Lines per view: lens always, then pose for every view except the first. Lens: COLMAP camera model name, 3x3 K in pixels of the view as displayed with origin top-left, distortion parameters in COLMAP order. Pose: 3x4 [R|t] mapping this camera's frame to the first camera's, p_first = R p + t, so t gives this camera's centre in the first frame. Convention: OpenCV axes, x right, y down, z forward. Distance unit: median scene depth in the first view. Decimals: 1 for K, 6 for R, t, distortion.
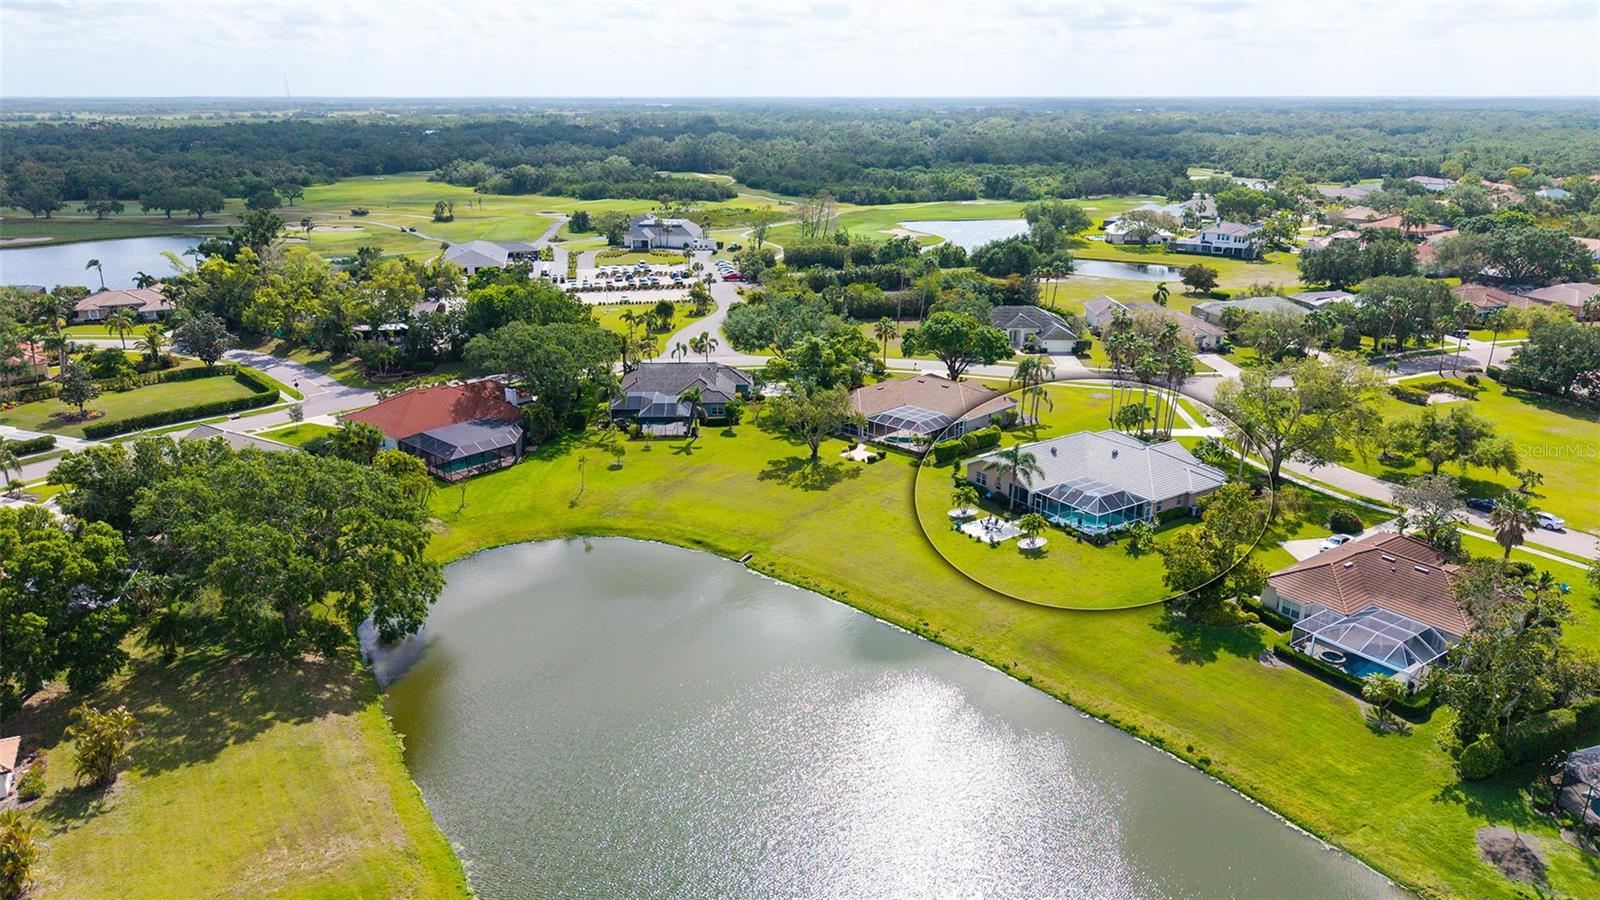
lens RADIAL K [[1086.1, 0, 797.6], [0, 1086.1, 453.6], [0, 0, 1]] dist [0.025514, -0.037268]
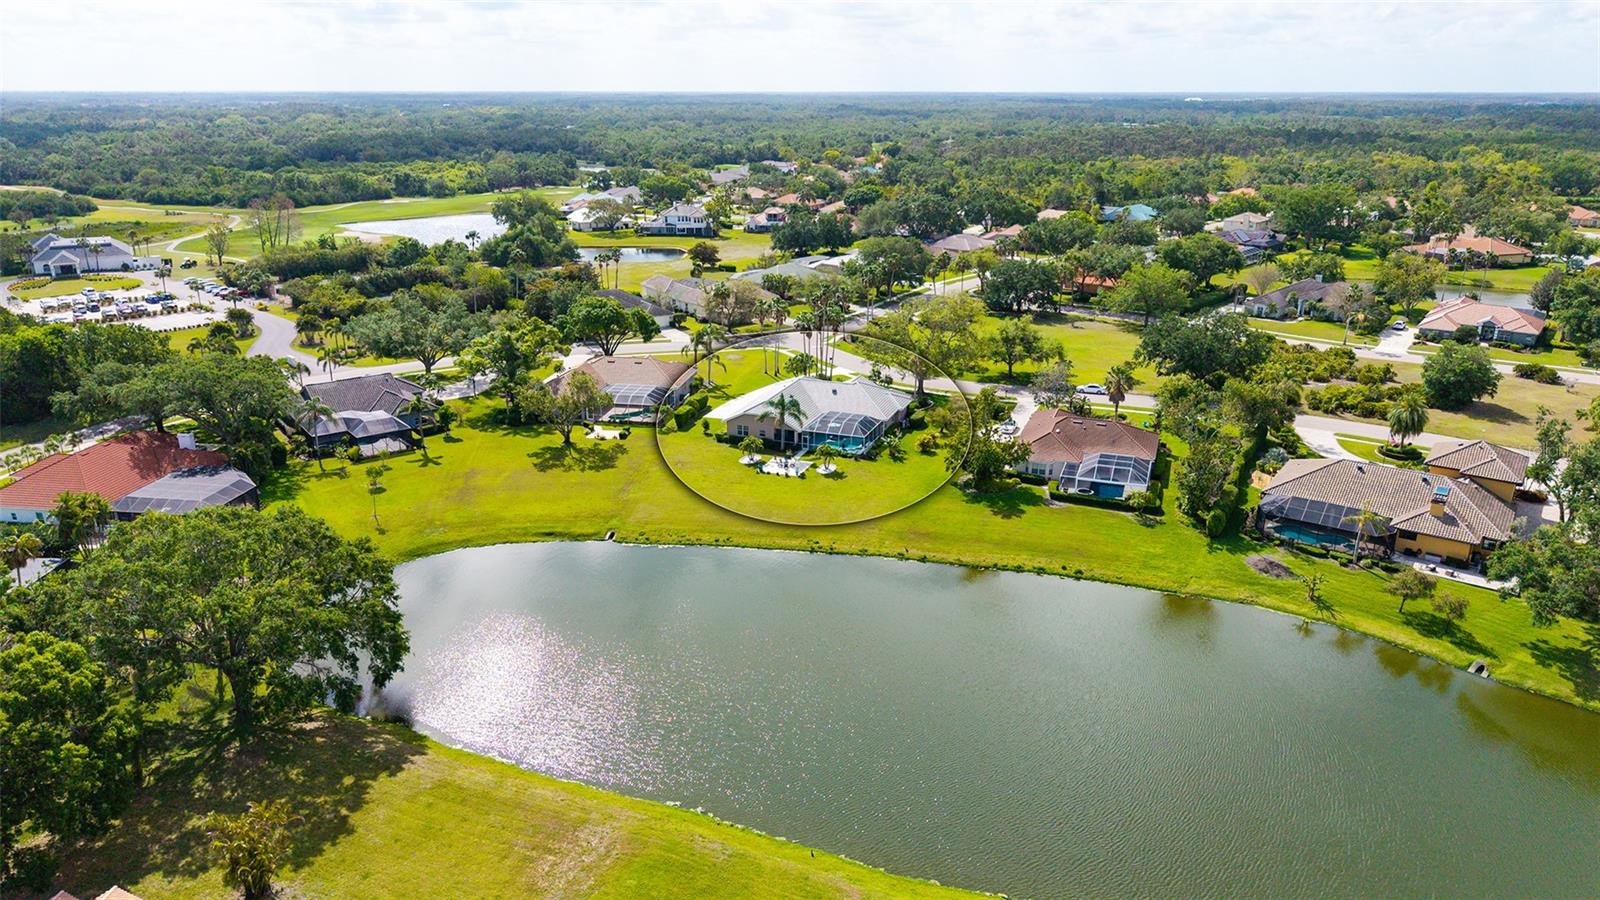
lens RADIAL K [[1086.1, 0, 790.8], [0, 1086.1, 440.7], [0, 0, 1]] dist [0.025514, -0.037268]
pose [[0.815531, -0.173870, 0.551977, -0.389411], [0.176961, 0.983037, 0.048197, -0.011596], [-0.550994, 0.058372, 0.832465, 0.010001]]
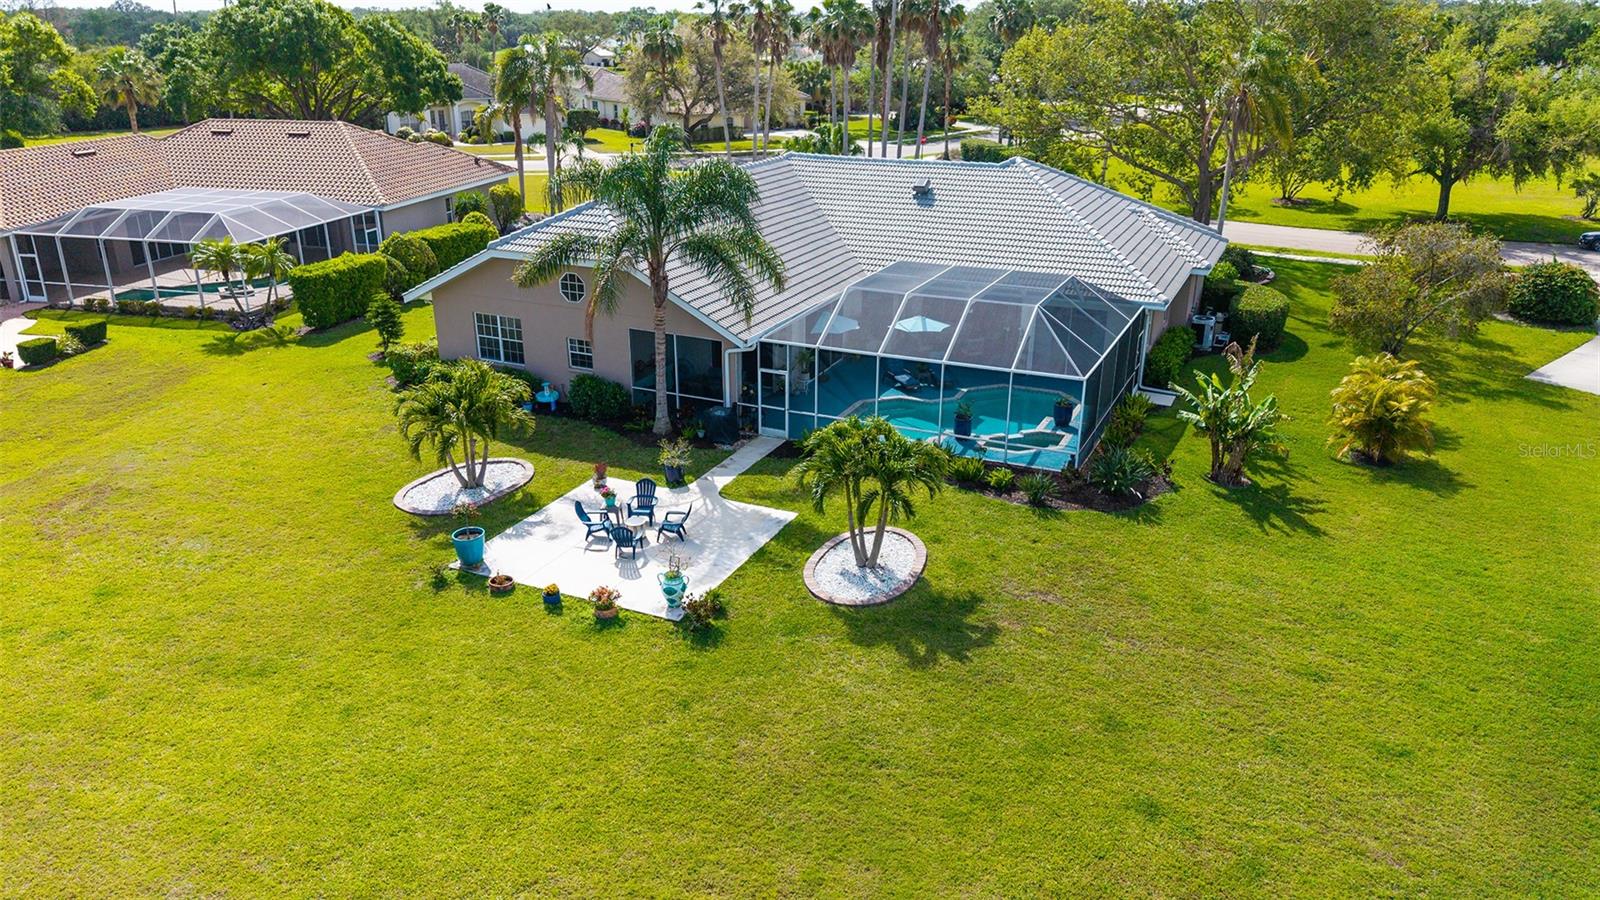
lens RADIAL K [[1086.1, 0, 803.1], [0, 1086.1, 459.5], [0, 0, 1]] dist [0.025514, -0.037268]
pose [[0.850999, -0.183560, 0.492043, 0.089728], [0.157229, 0.983003, 0.094785, 0.034145], [-0.501078, -0.003298, 0.865396, 0.675876]]
